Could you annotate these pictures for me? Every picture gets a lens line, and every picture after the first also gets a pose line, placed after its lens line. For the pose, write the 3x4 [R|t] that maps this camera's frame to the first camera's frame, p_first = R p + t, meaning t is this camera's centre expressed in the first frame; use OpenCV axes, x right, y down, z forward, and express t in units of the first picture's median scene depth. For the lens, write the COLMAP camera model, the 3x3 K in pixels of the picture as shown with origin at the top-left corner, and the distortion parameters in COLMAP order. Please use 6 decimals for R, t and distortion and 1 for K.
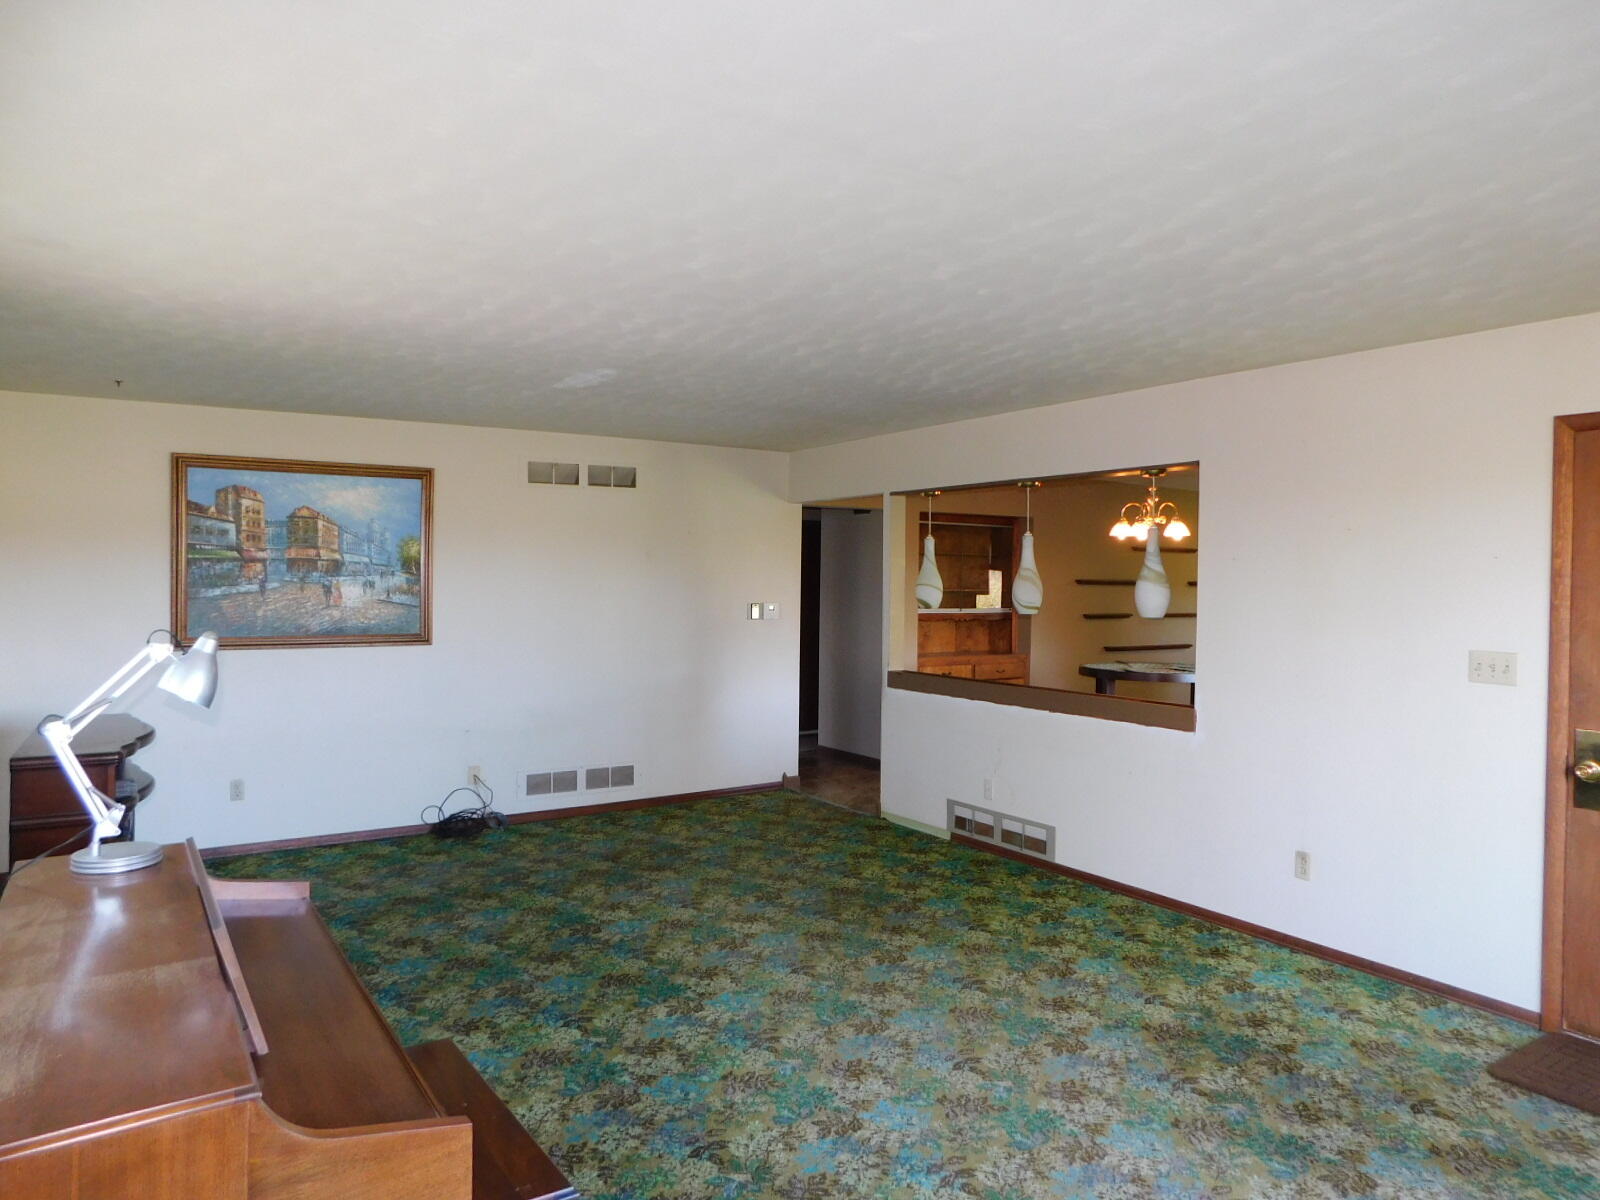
lens RADIAL K [[1050.7, 0, 810.0], [0, 1050.7, 601.1], [0, 0, 1]] dist [-0.072017, 0.053557]
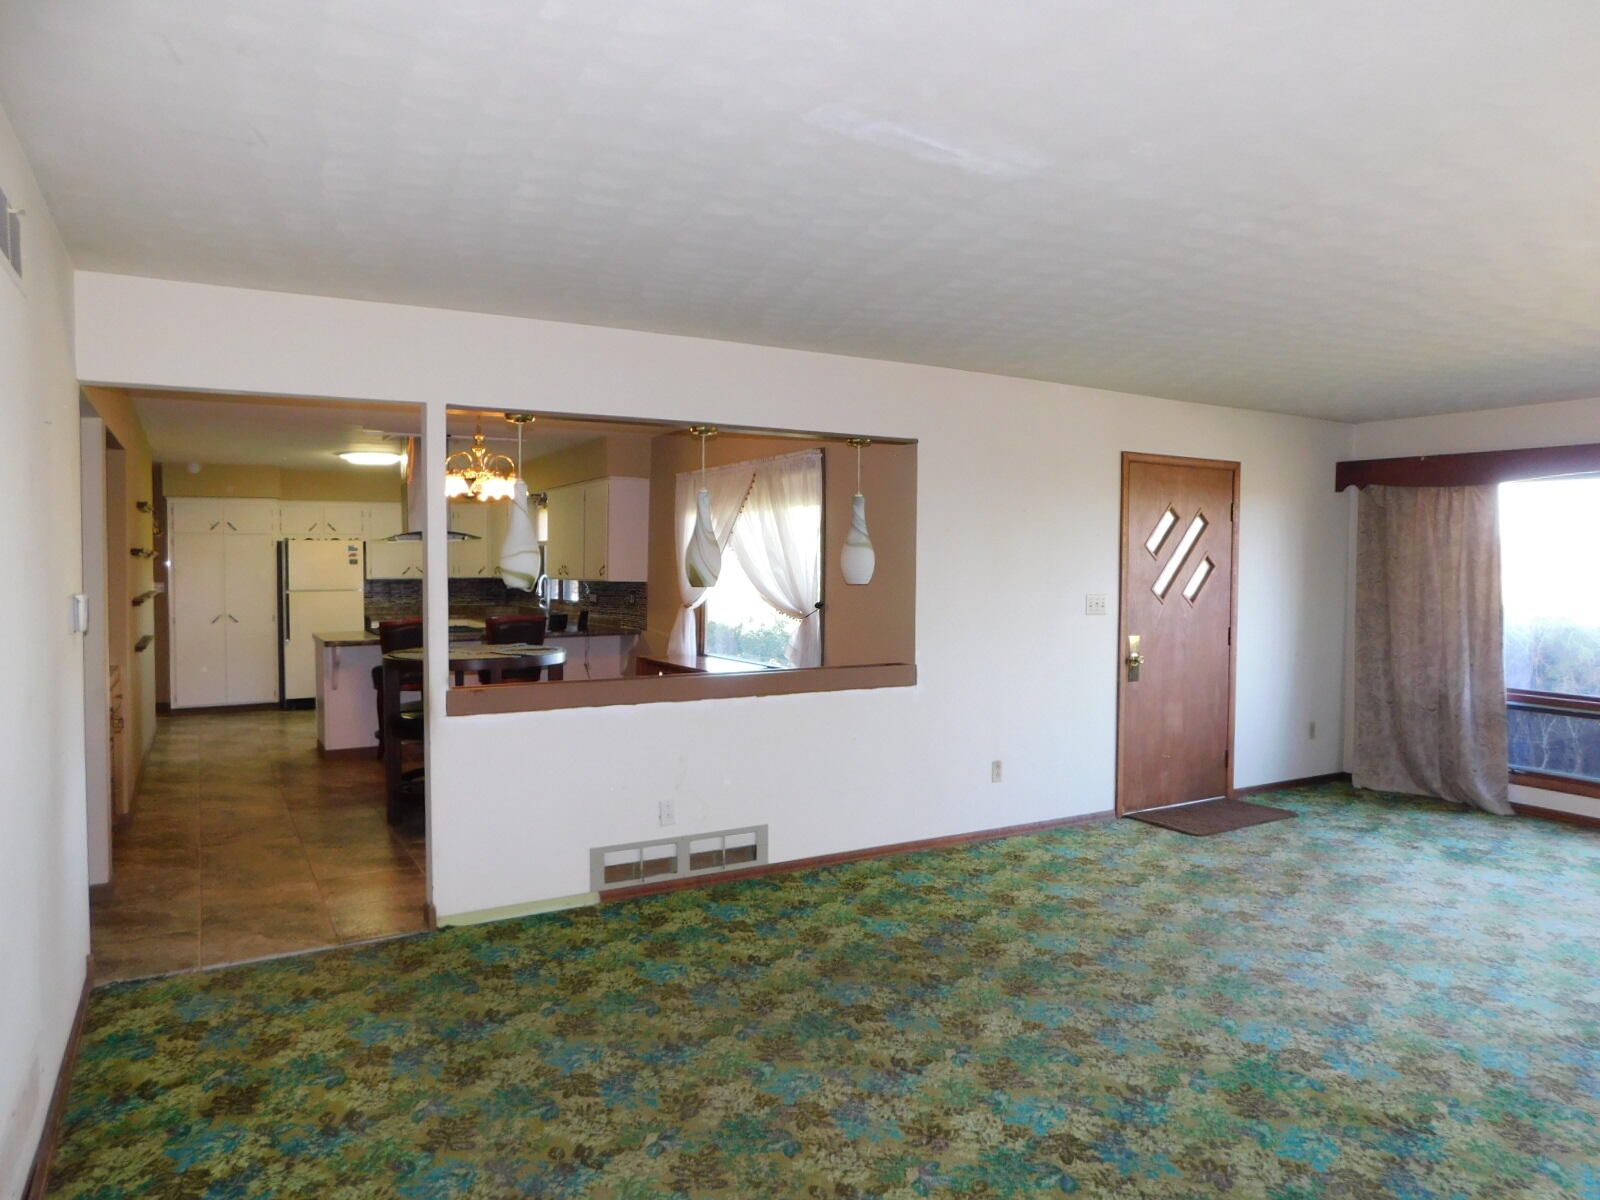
lens RADIAL K [[1050.7, 0, 810.0], [0, 1050.7, 601.1], [0, 0, 1]] dist [-0.072017, 0.053557]
pose [[0.061201, -0.049512, 0.996897, -0.799308], [0.016002, 0.998689, 0.048619, -0.021168], [-0.997997, 0.012977, 0.061913, 1.122006]]
